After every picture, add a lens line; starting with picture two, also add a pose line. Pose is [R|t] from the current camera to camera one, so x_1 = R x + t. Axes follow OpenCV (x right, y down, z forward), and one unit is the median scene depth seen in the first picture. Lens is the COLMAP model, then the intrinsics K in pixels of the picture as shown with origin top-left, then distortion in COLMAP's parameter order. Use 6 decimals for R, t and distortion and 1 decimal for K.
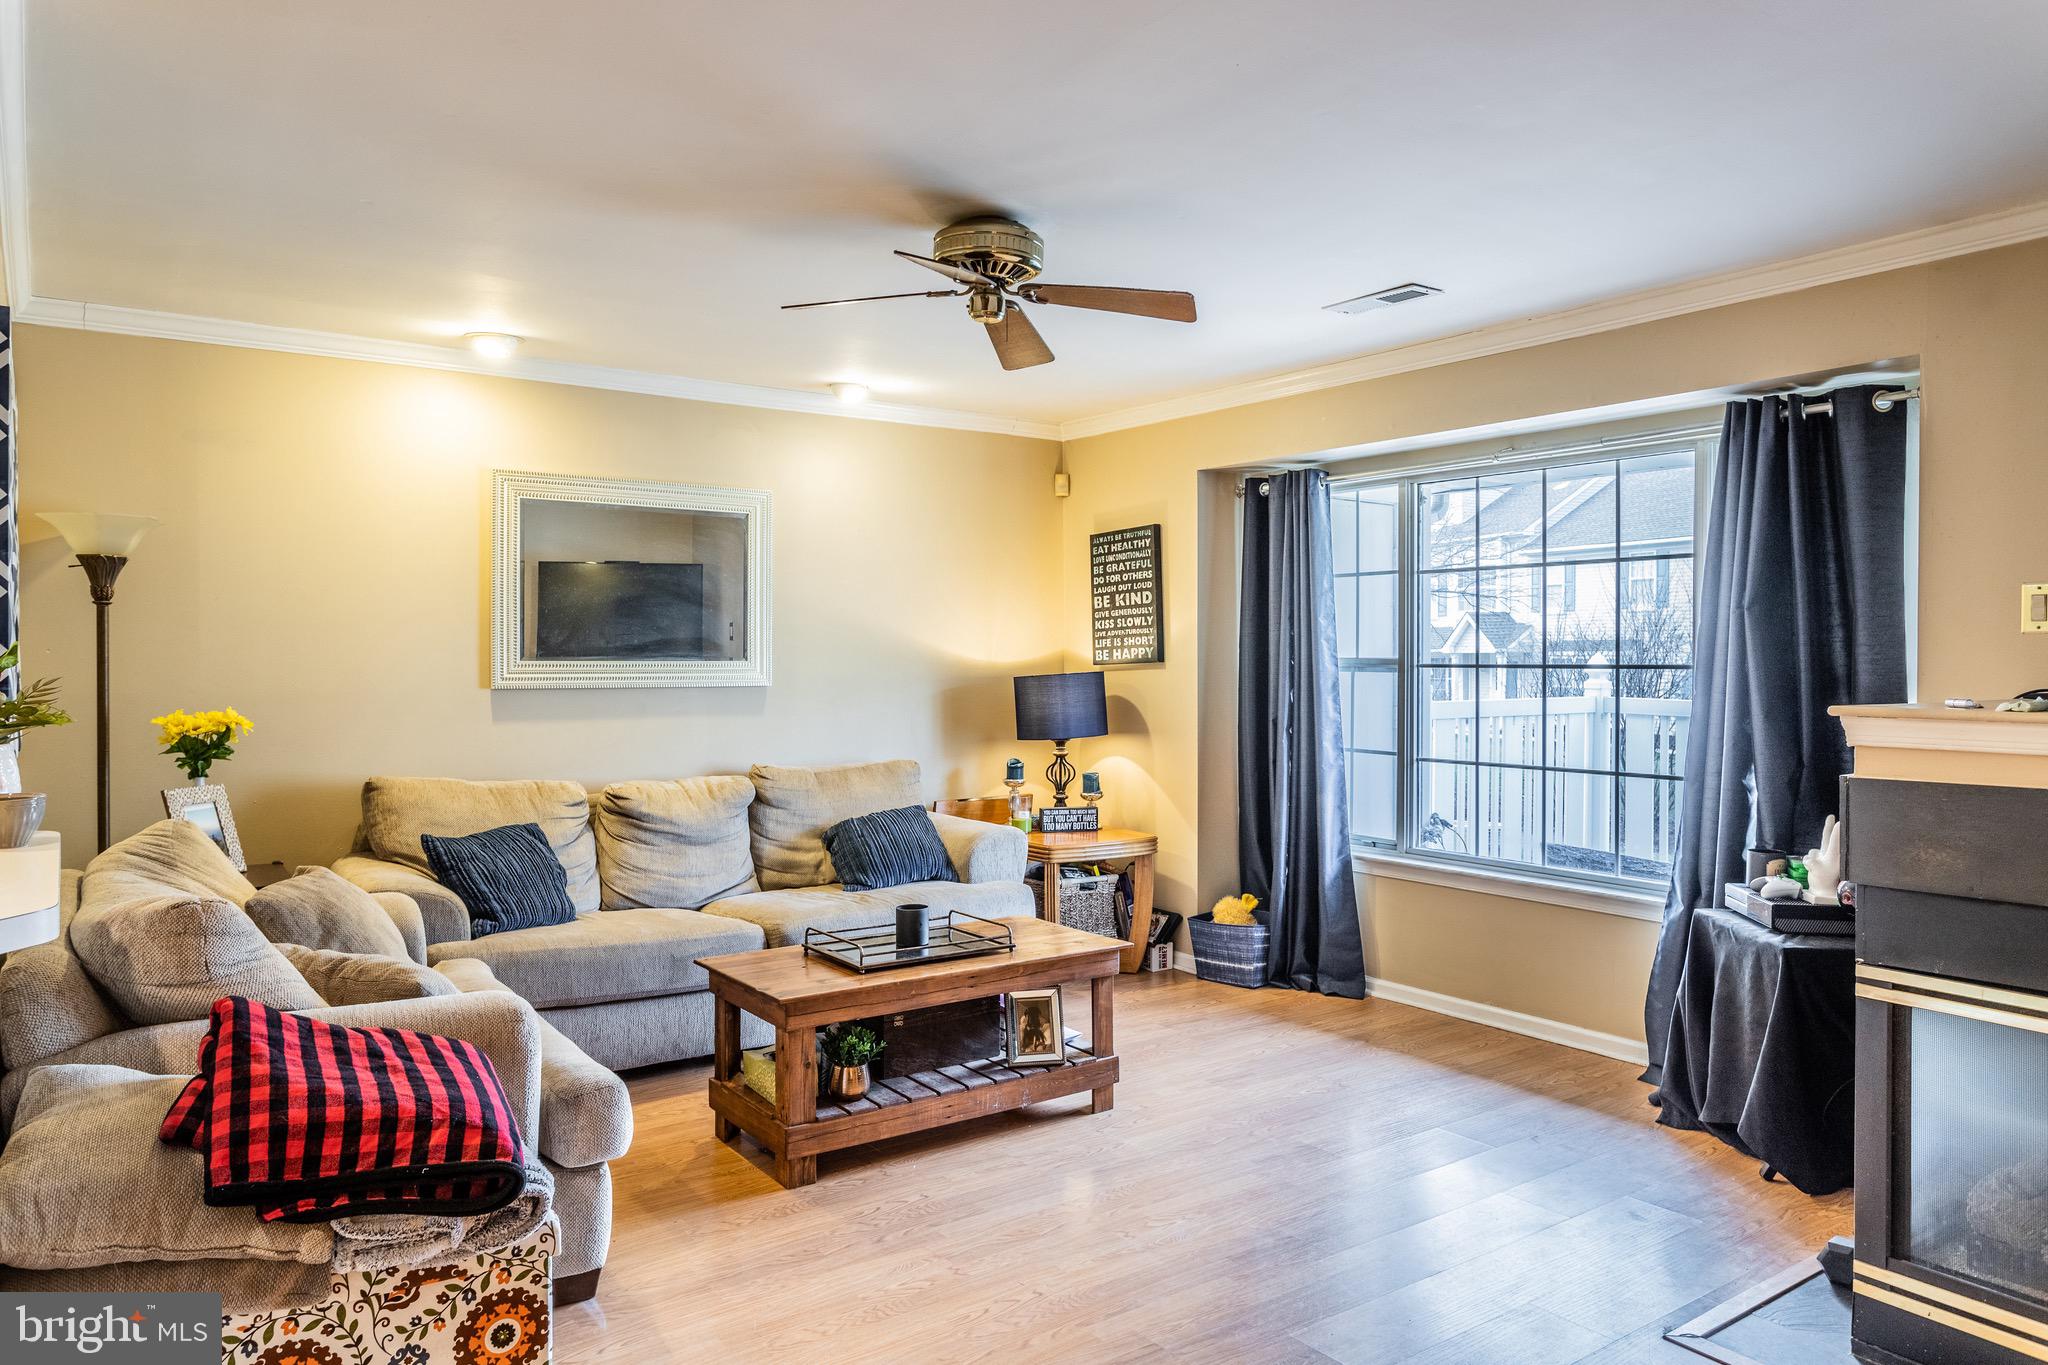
lens RADIAL K [[1355.6, 0, 1011.6], [0, 1355.6, 668.6], [0, 0, 1]] dist [0.003223, 0.002799]
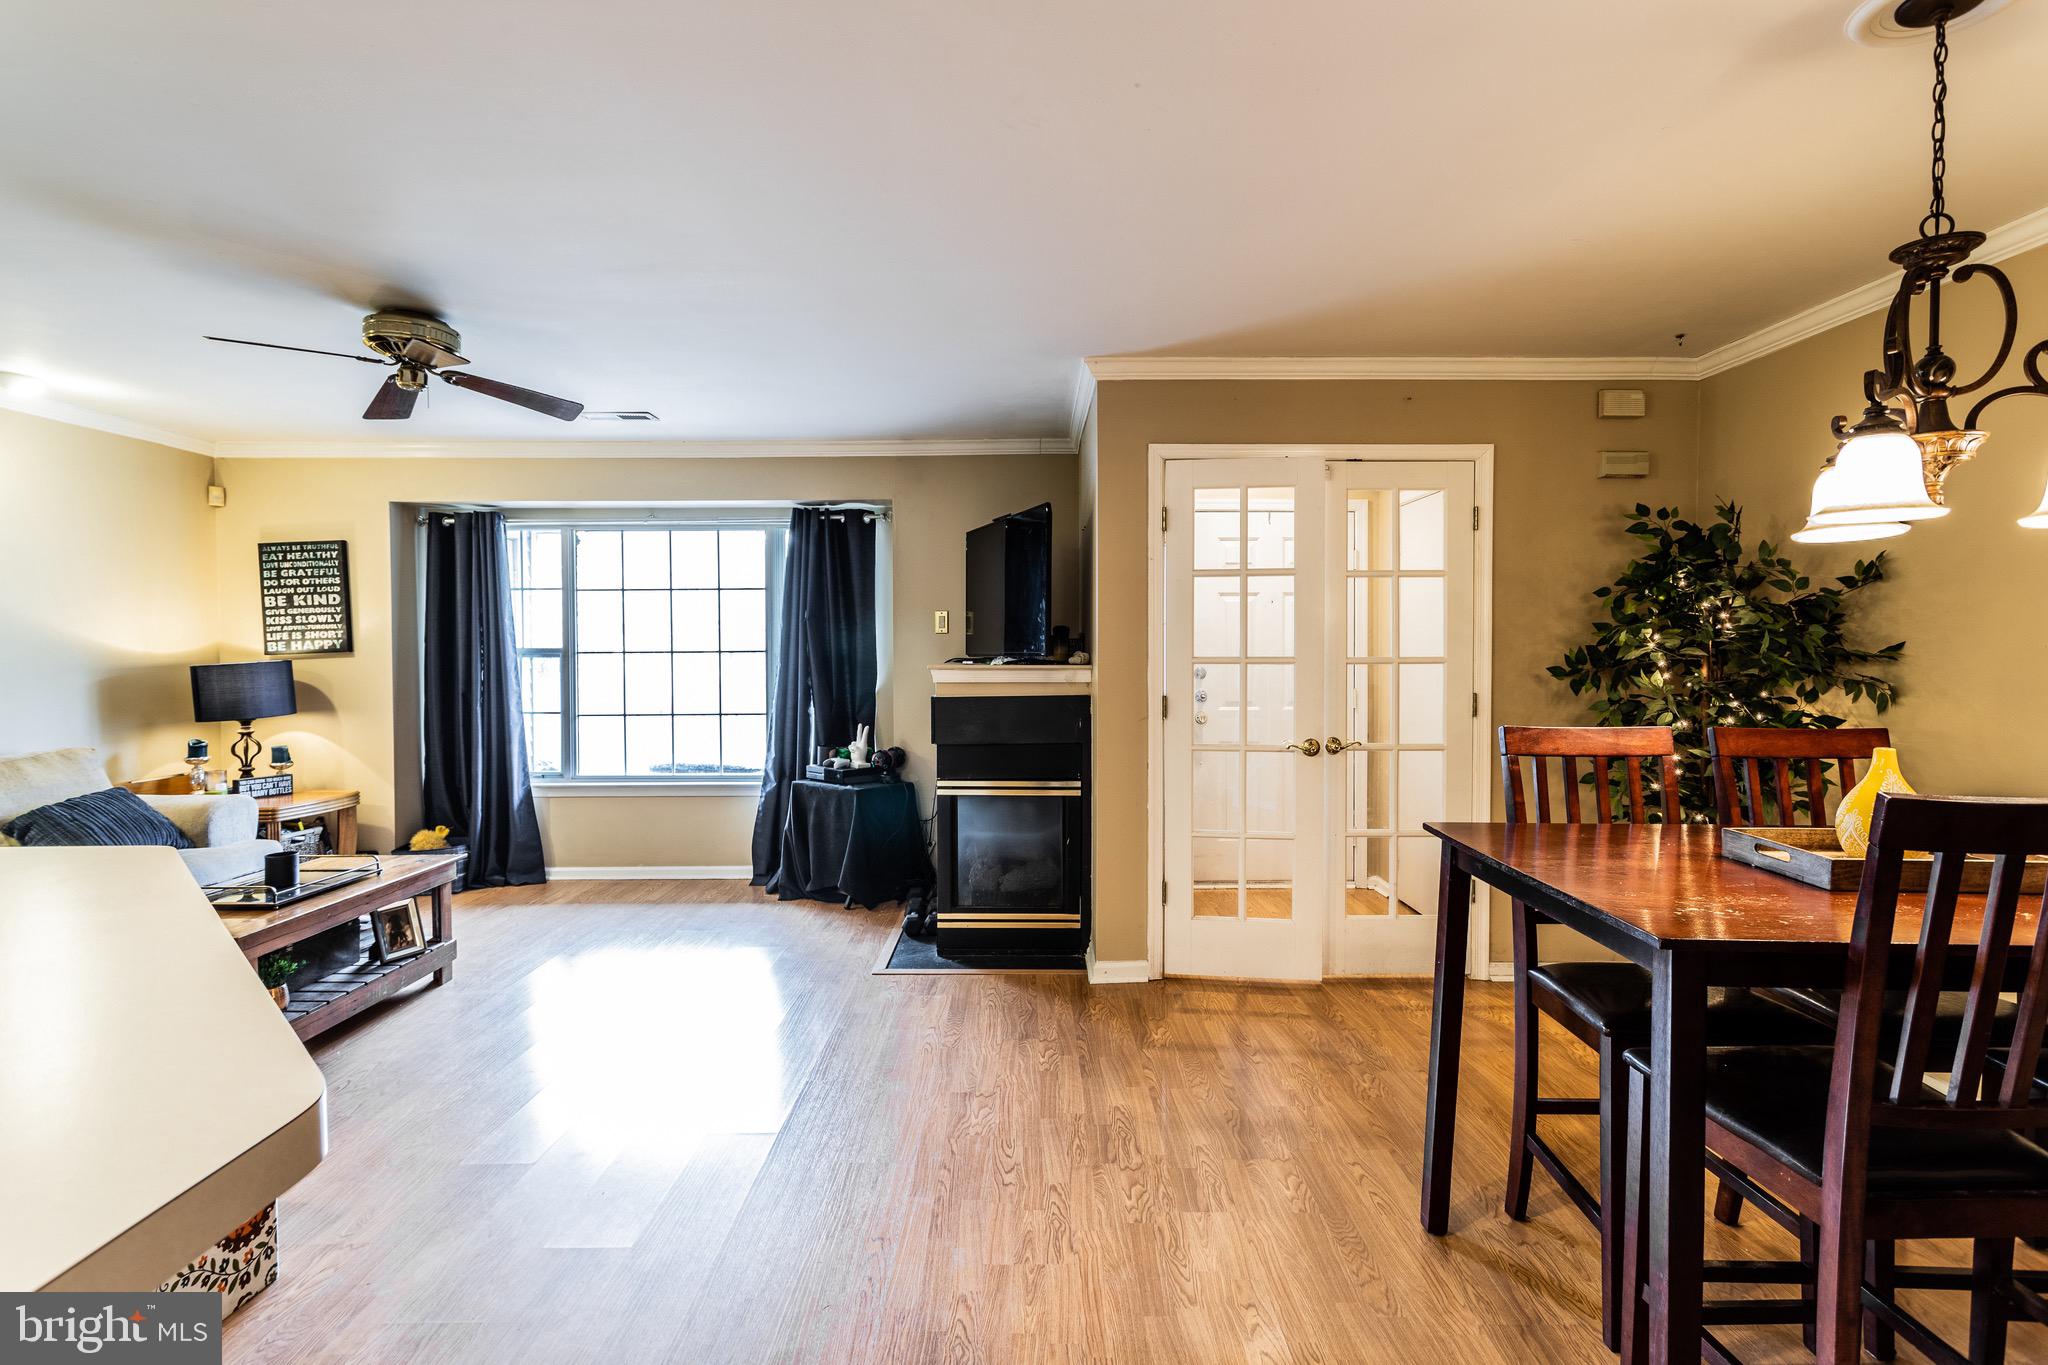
lens RADIAL K [[979.6, 0, 1016.7], [0, 979.6, 662.1], [0, 0, 1]] dist [0.001001, -0.000172]
pose [[0.588164, -0.013780, 0.808624, -0.289857], [0.012443, 0.999891, 0.007989, 0.005750], [-0.808646, 0.005363, 0.588271, -0.024290]]
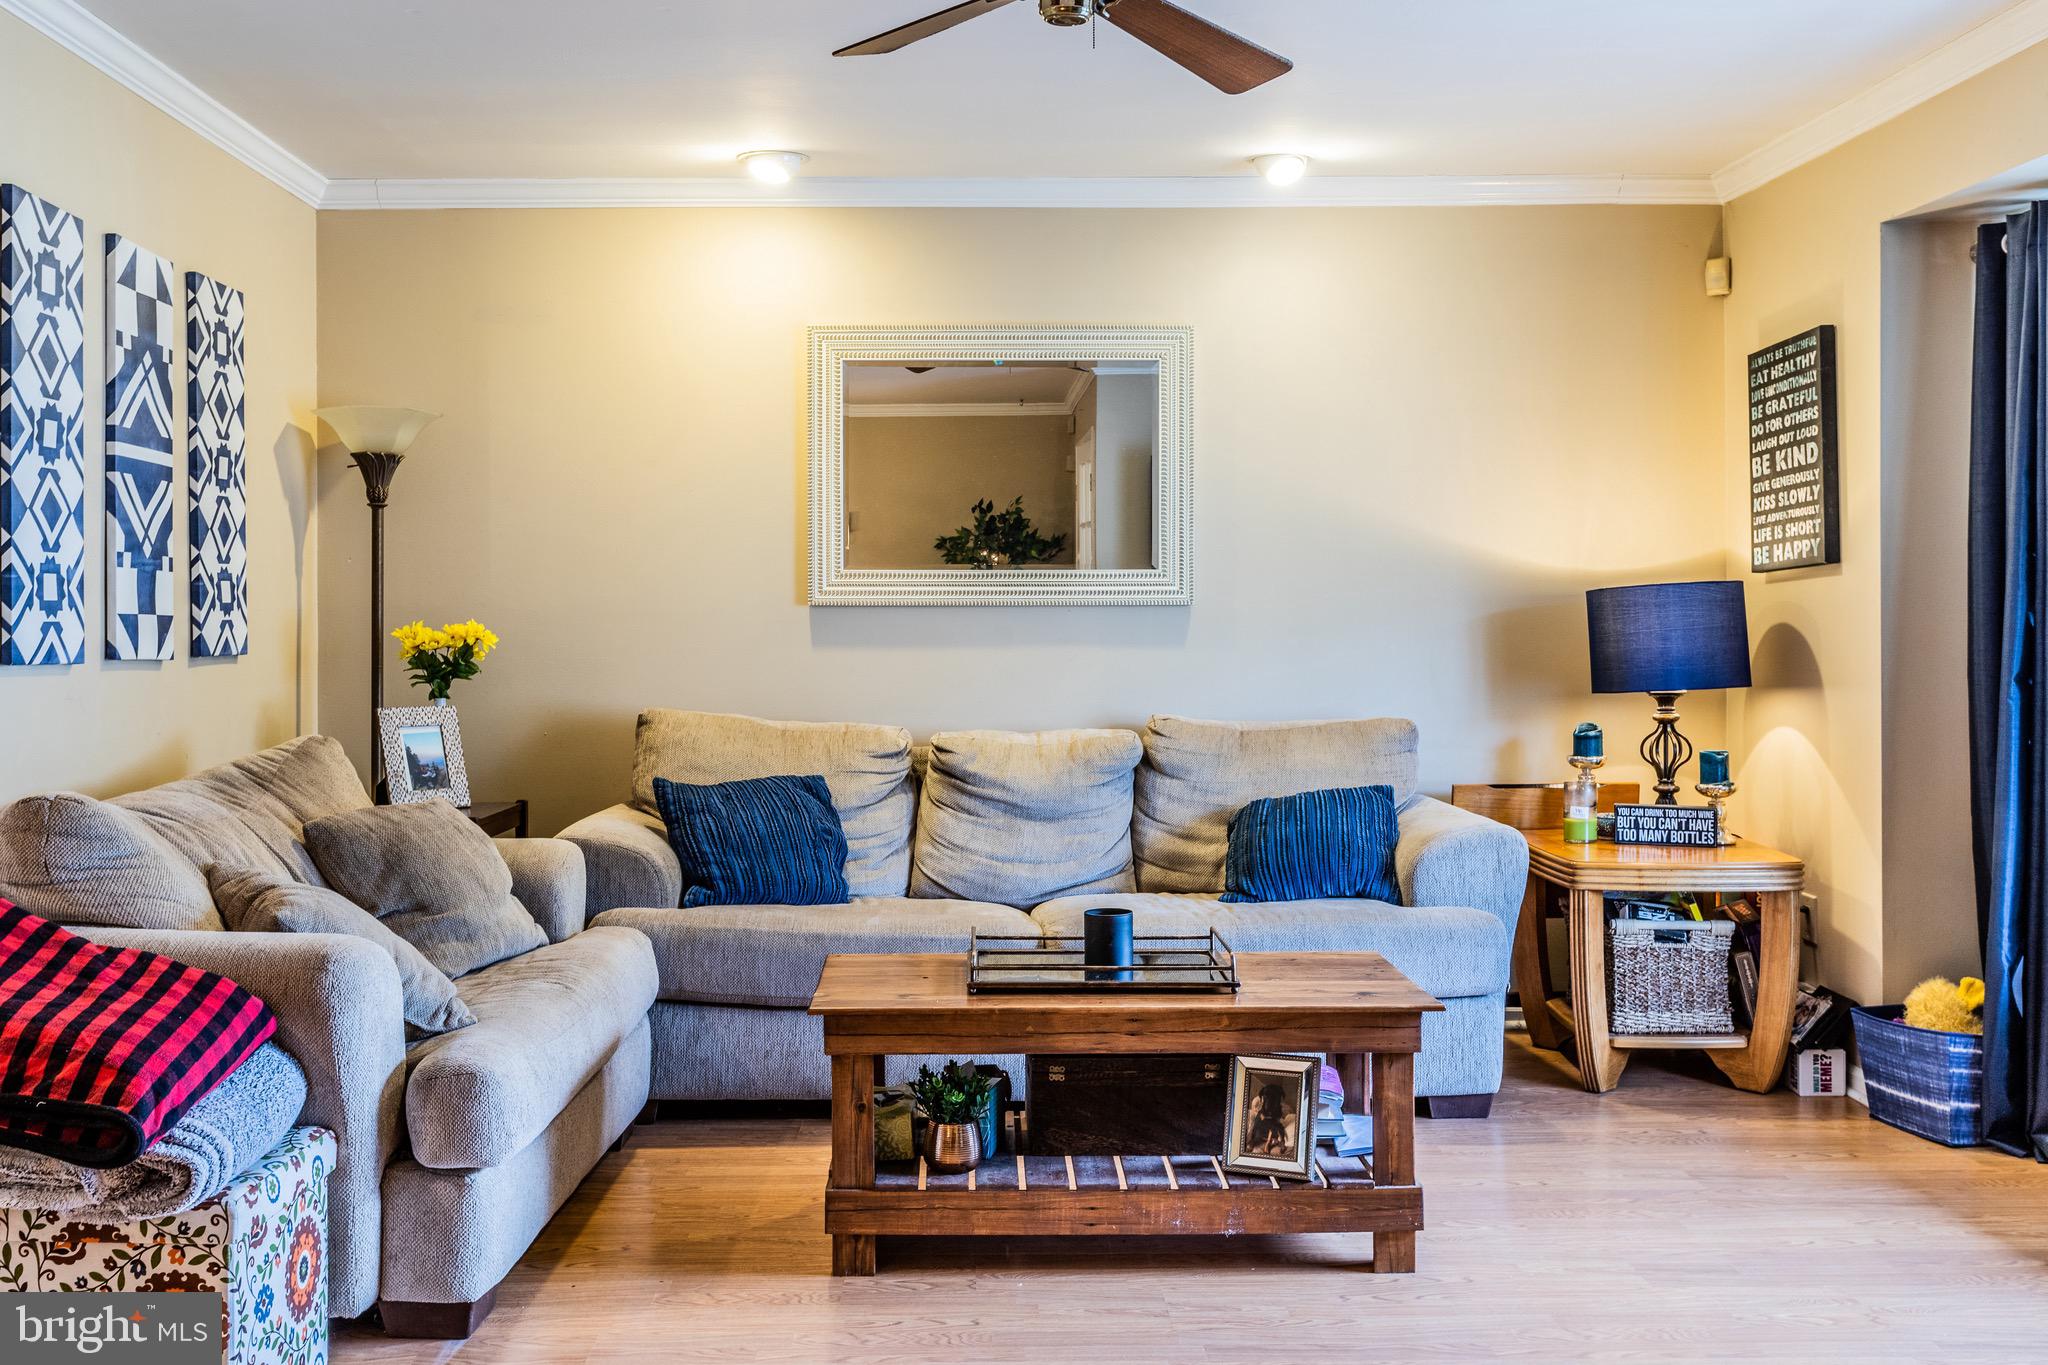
lens RADIAL K [[1919.9, 0, 955.2], [0, 1919.9, 615.1], [0, 0, 1]] dist [0.012745, -0.000999]
pose [[0.822264, -0.001390, -0.569105, 0.304597], [-0.001210, 0.999990, -0.004191, 0.024048], [0.569106, 0.004135, 0.822254, 0.126410]]
